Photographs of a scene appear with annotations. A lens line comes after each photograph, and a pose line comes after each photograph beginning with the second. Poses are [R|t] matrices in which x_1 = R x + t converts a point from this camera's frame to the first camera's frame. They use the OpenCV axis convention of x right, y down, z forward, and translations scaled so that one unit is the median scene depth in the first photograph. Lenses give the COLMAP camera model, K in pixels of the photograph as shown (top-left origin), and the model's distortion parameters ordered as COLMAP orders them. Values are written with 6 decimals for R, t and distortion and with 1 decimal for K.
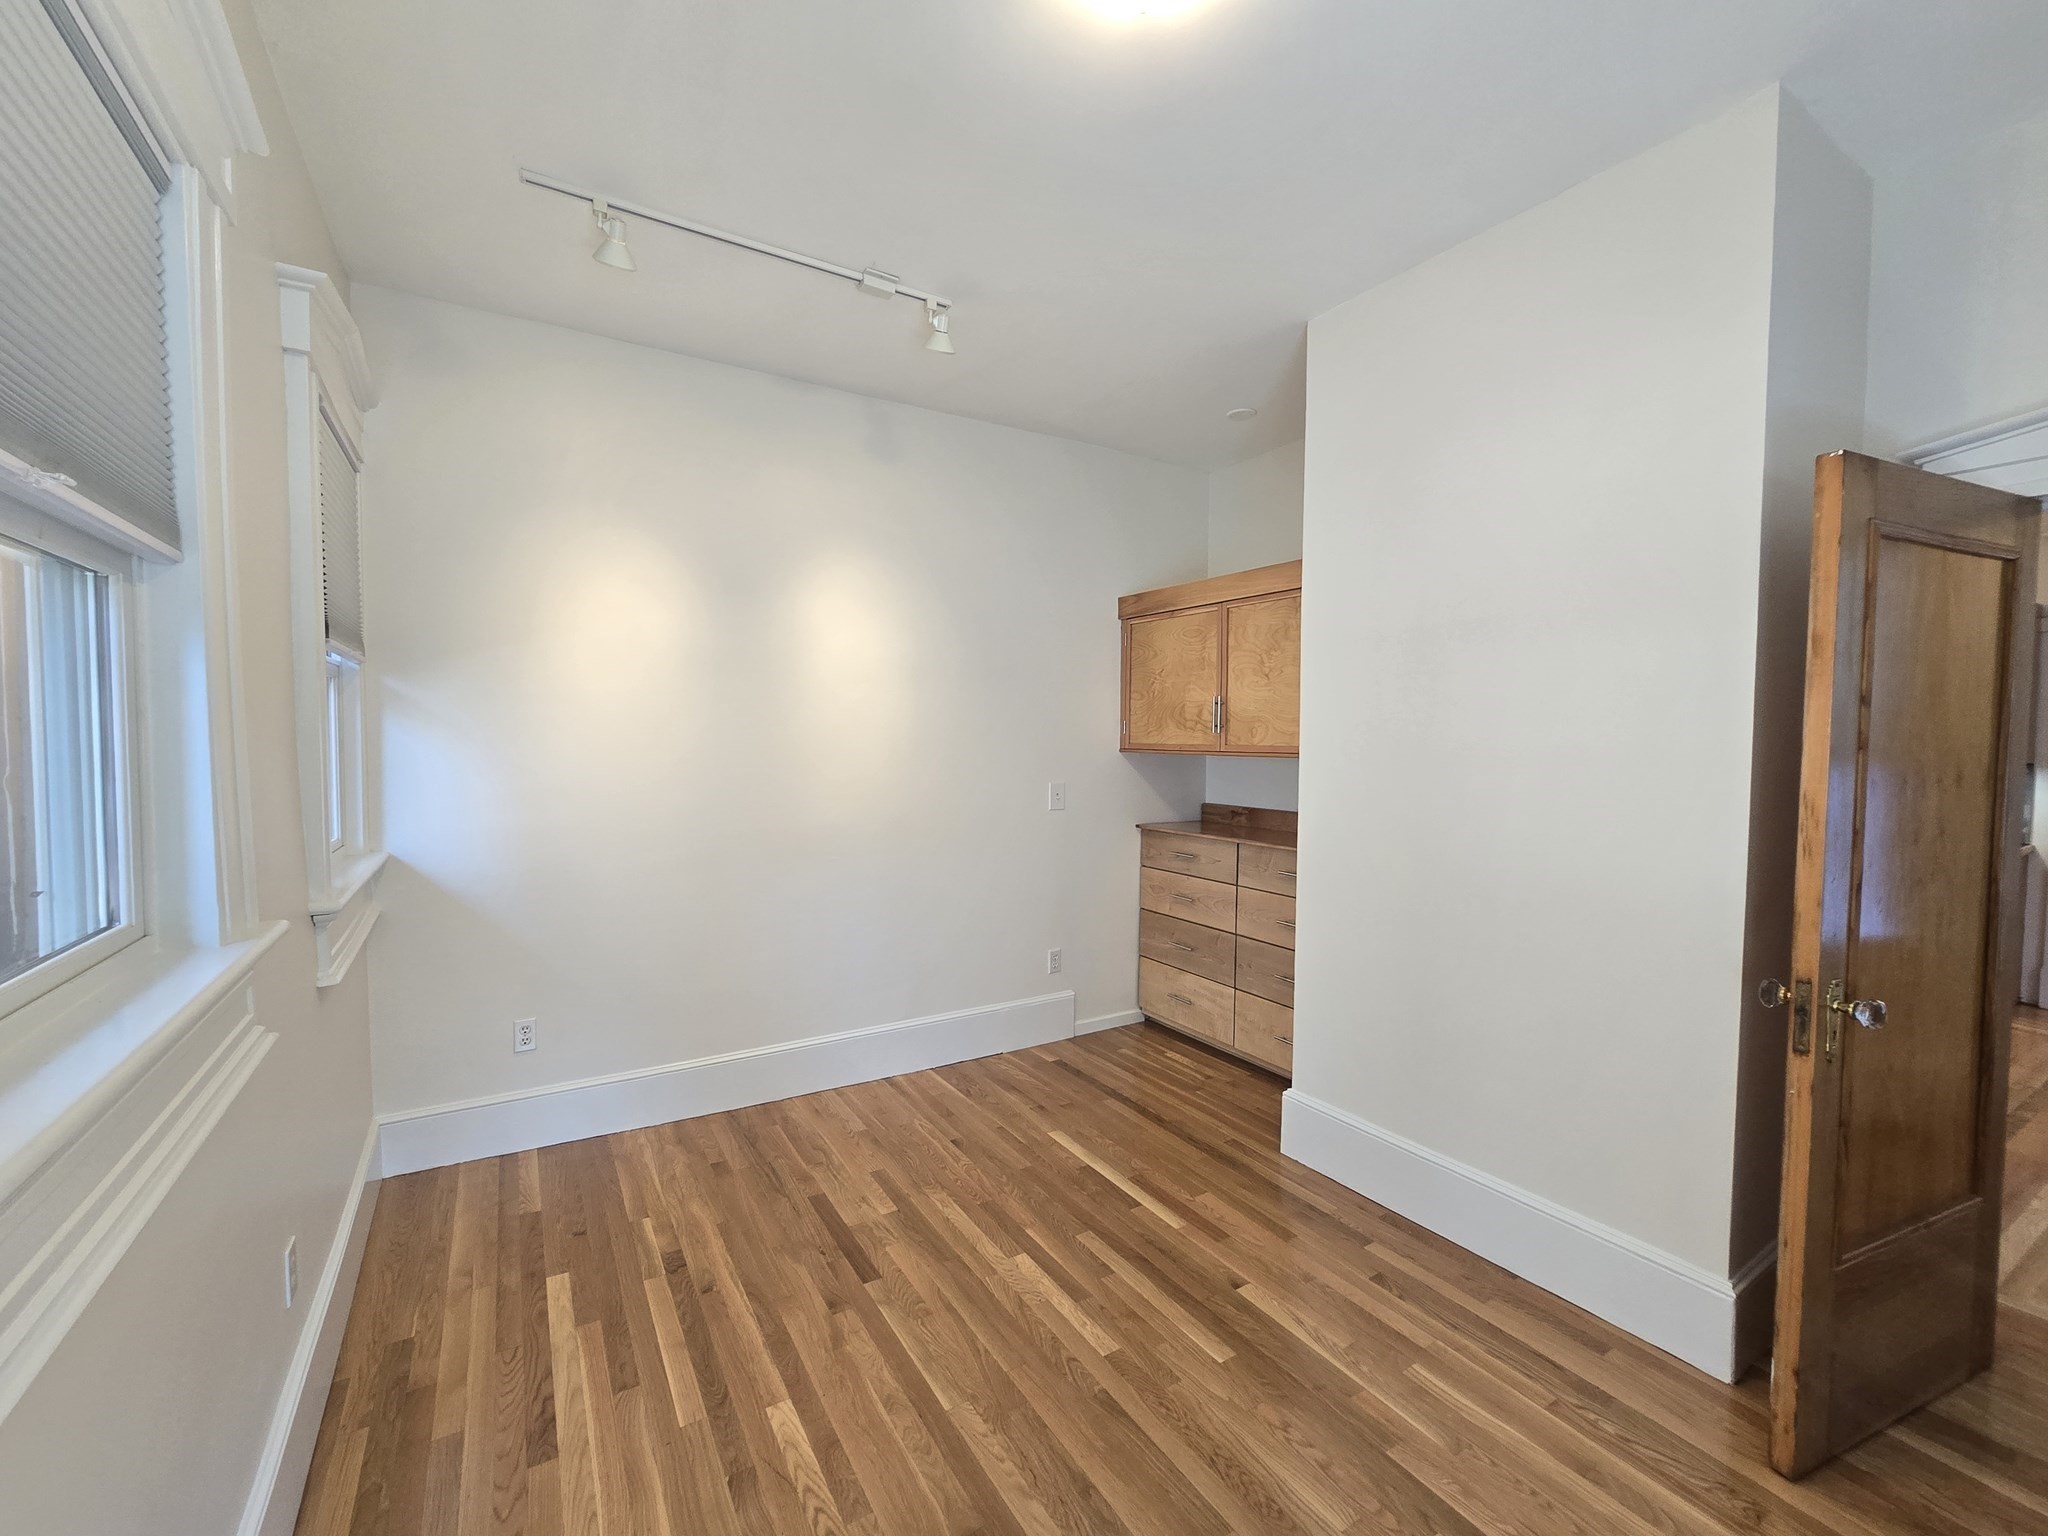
lens RADIAL K [[841.3, 0, 1022.7], [0, 841.3, 766.6], [0, 0, 1]] dist [-0.003078, 0.000500]
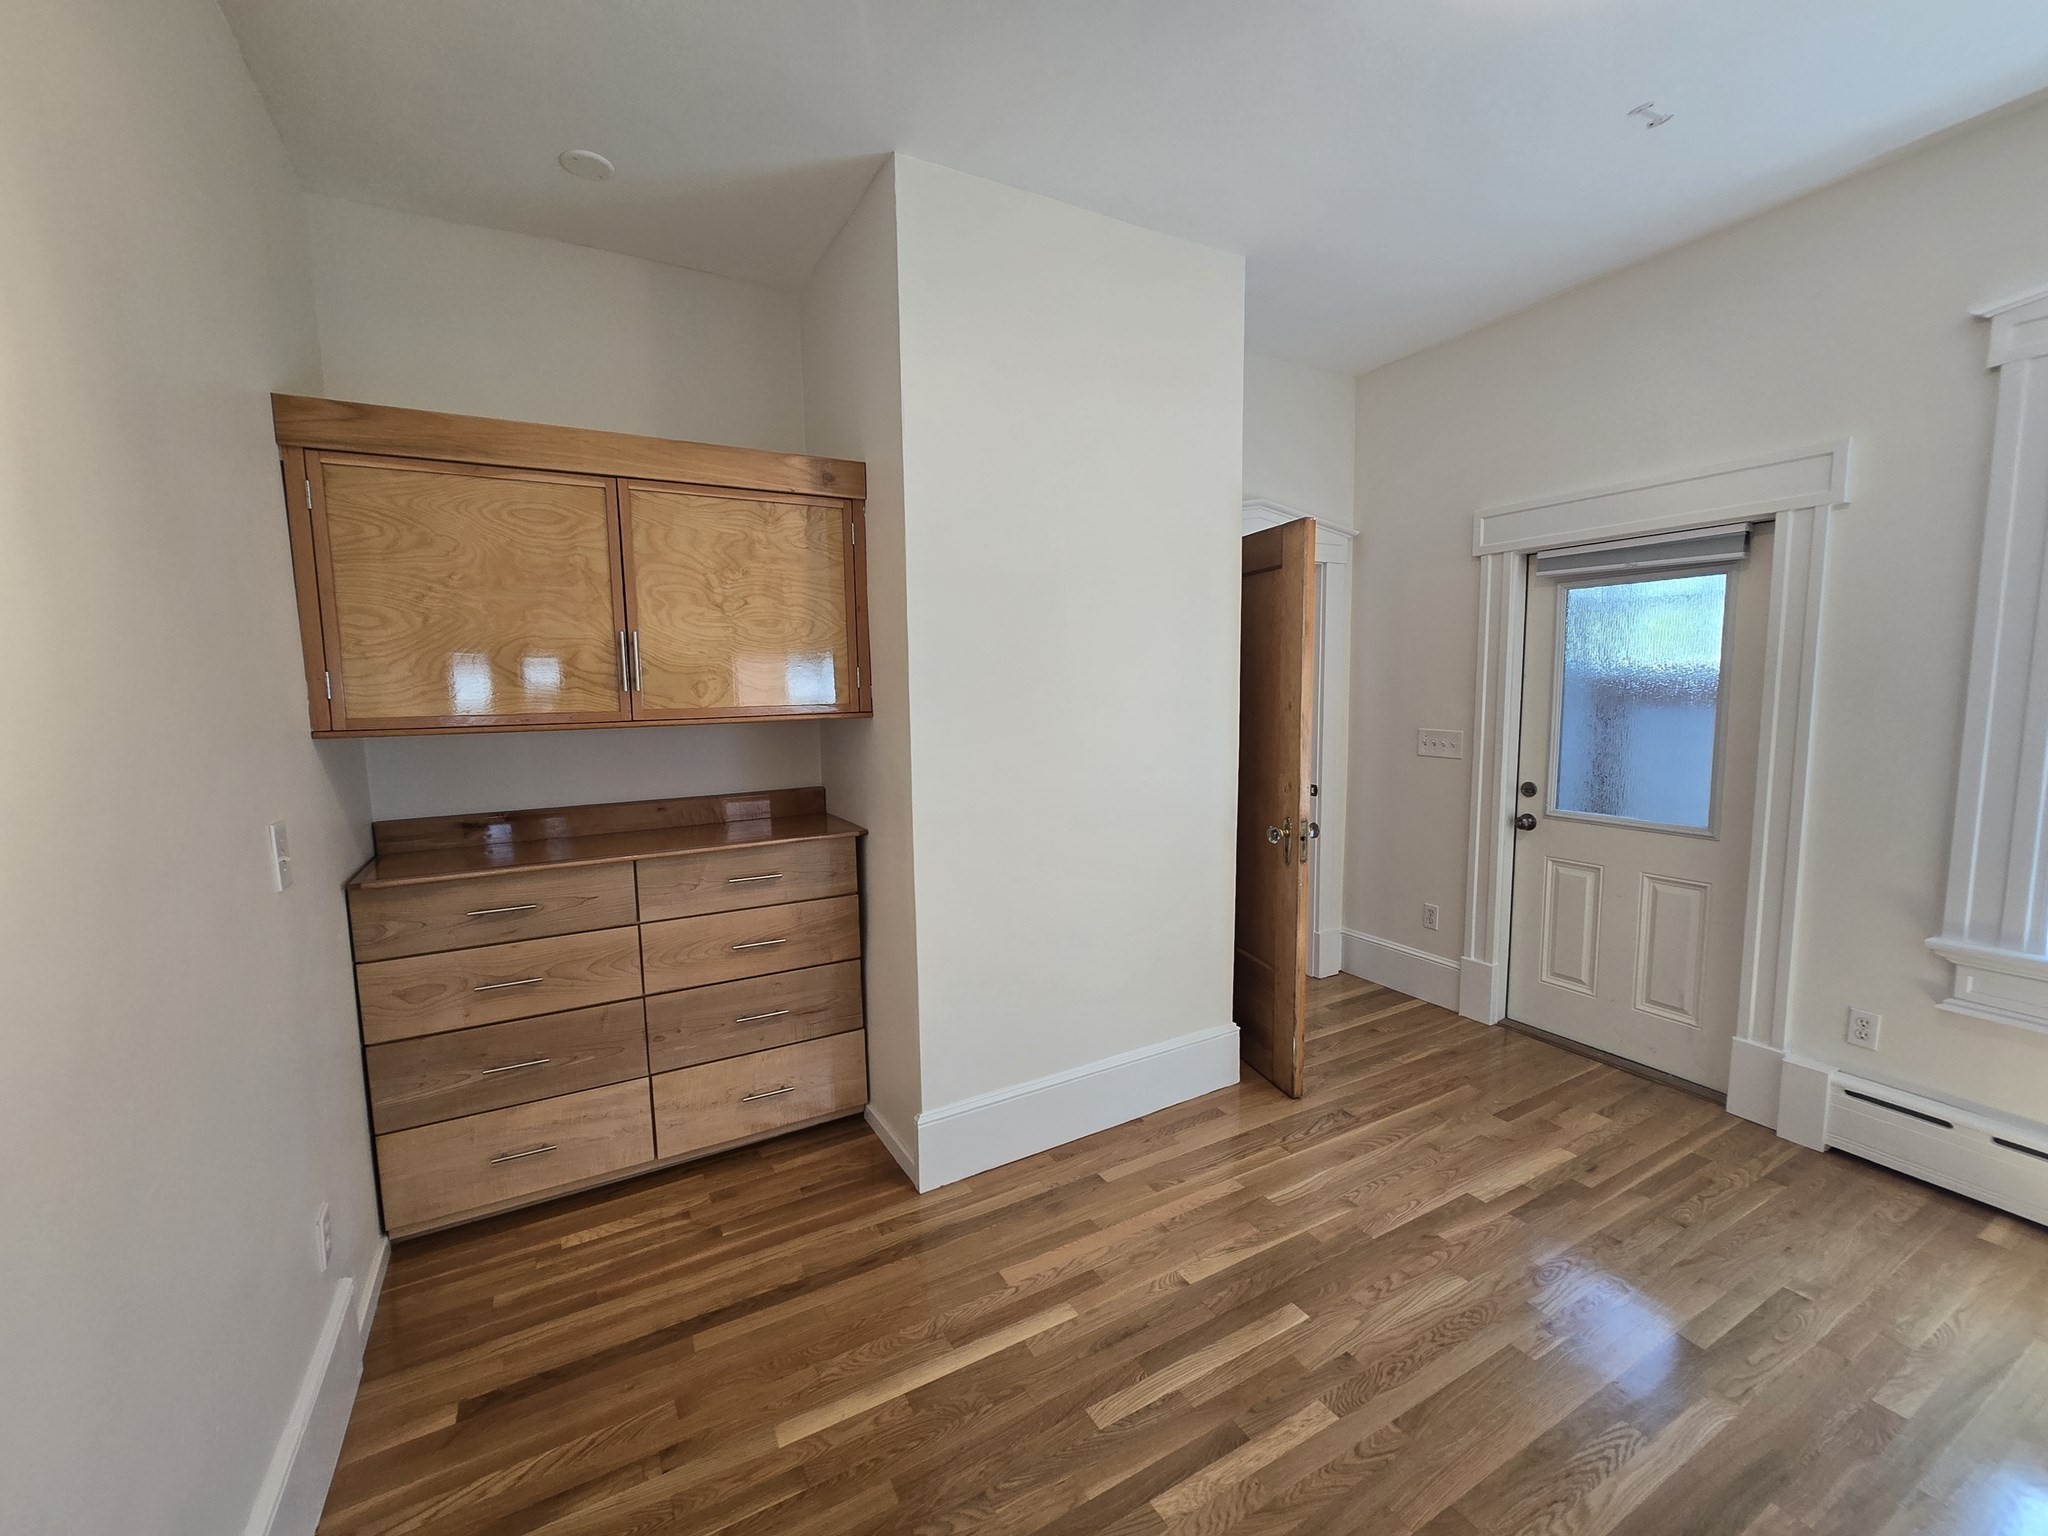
lens RADIAL K [[841.3, 0, 1019.7], [0, 841.3, 768.6], [0, 0, 1]] dist [-0.003078, 0.000500]
pose [[0.049424, -0.110366, 0.992661, -0.505489], [0.055981, 0.992620, 0.107574, -0.045303], [-0.997208, 0.050253, 0.055238, 0.907165]]
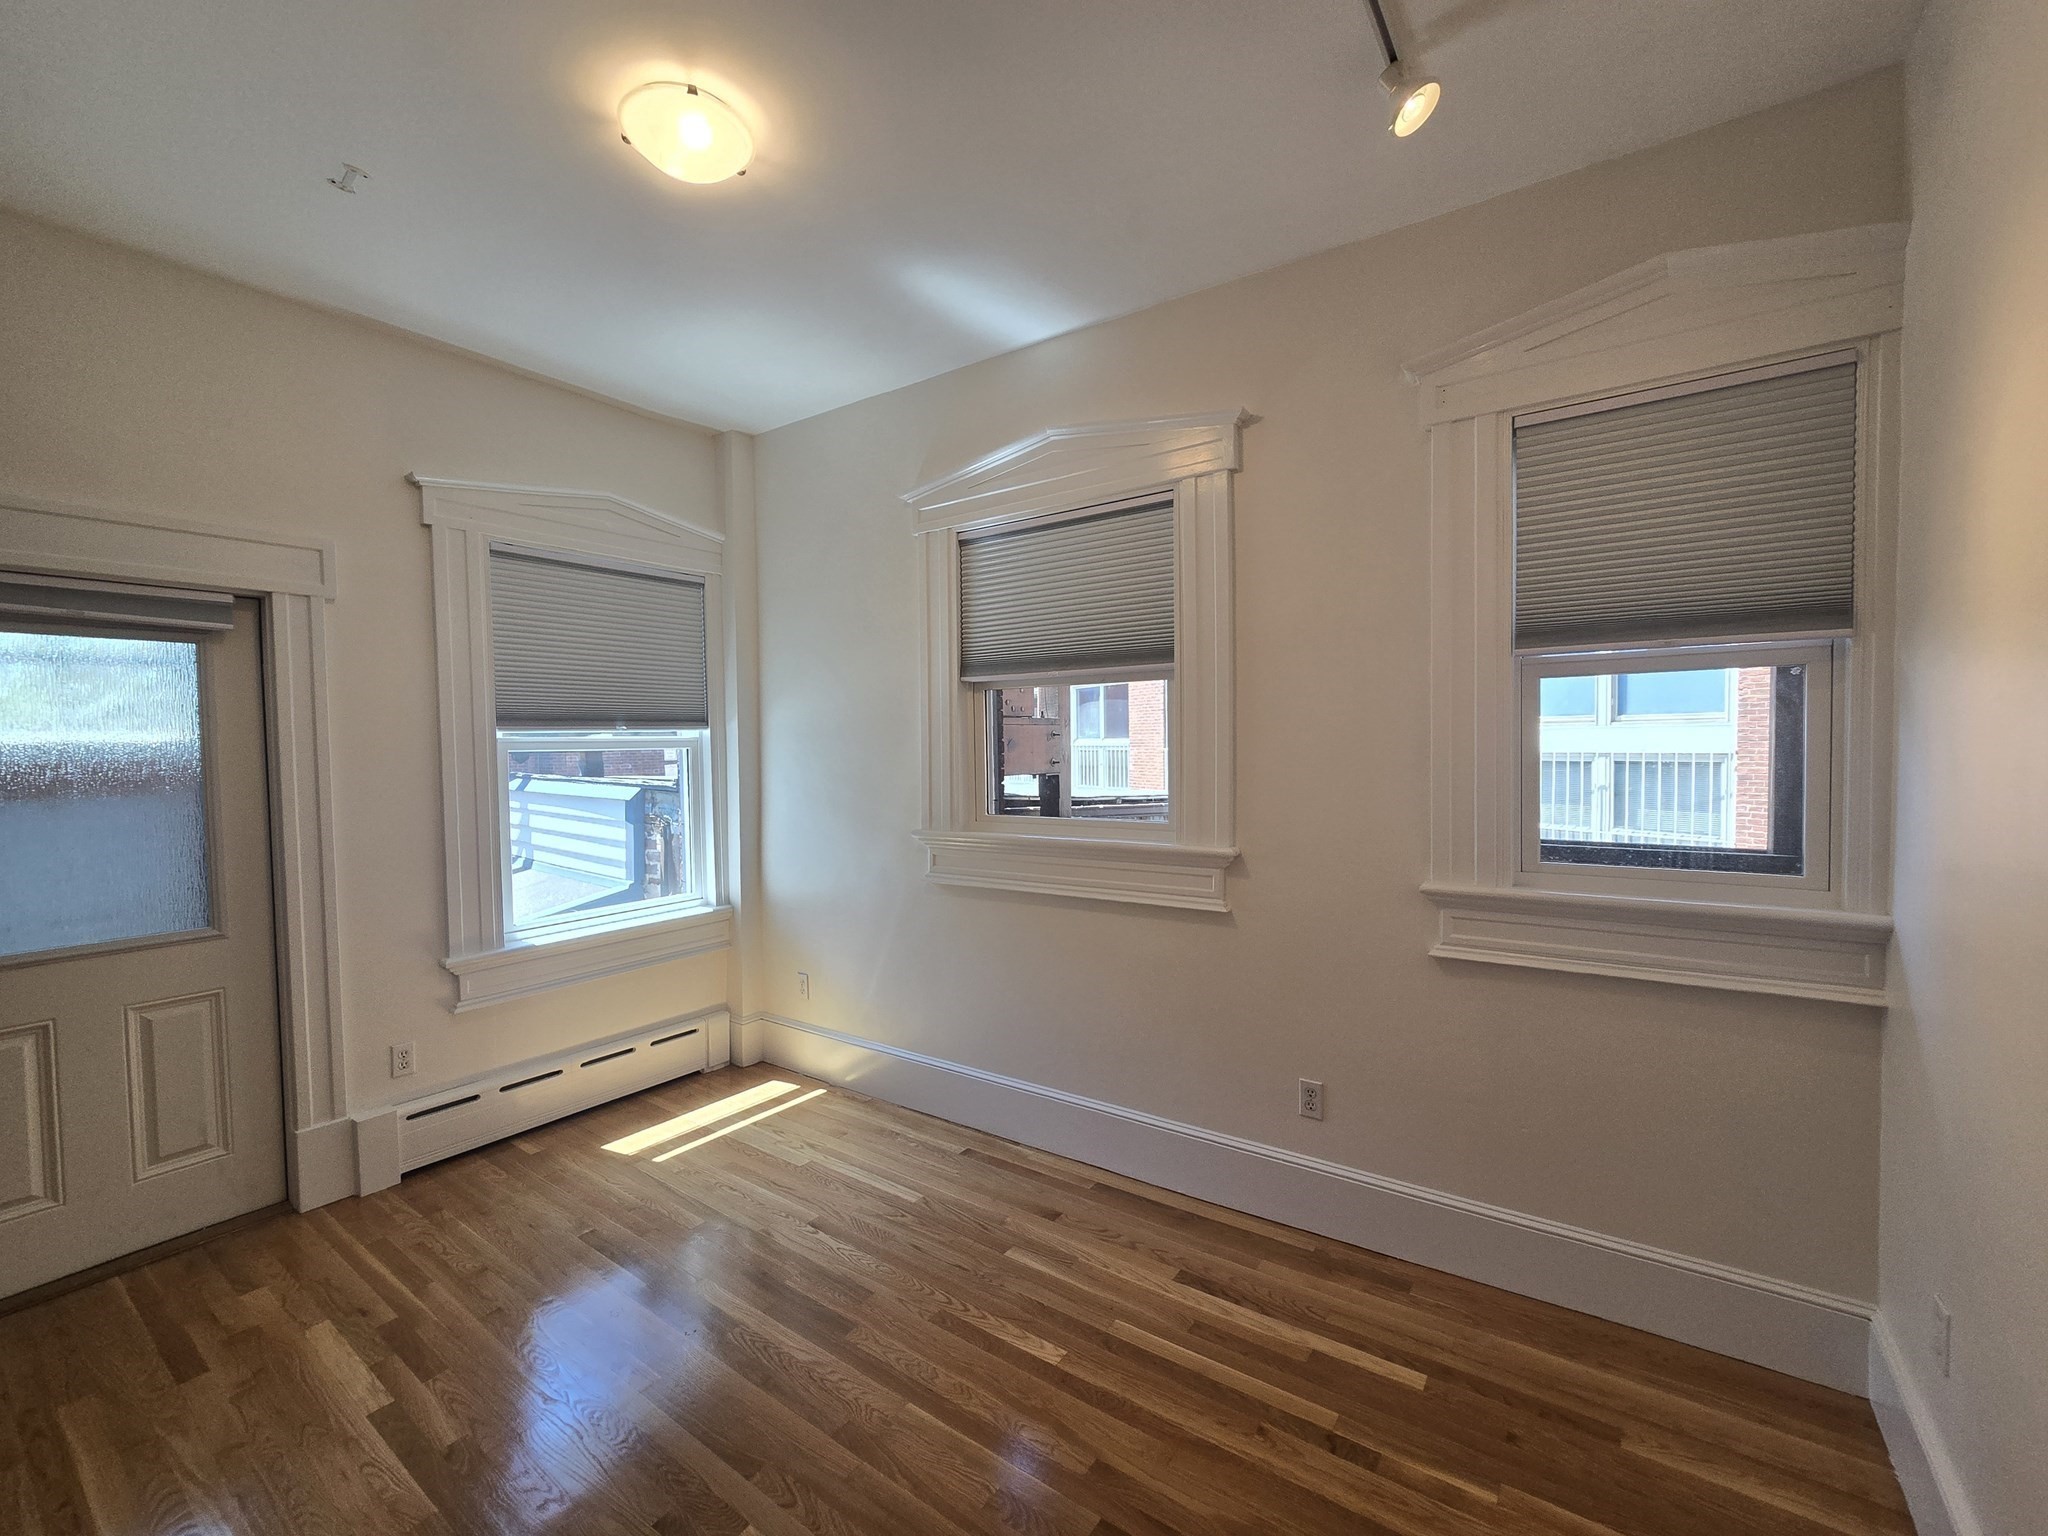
lens RADIAL K [[841.3, 0, 1016.3], [0, 841.3, 775.5], [0, 0, 1]] dist [-0.003078, 0.000500]
pose [[-0.922486, 0.022241, -0.385389, 0.112309], [-0.006442, 0.997313, 0.072974, -0.051674], [0.385977, 0.069800, -0.919864, 1.302192]]
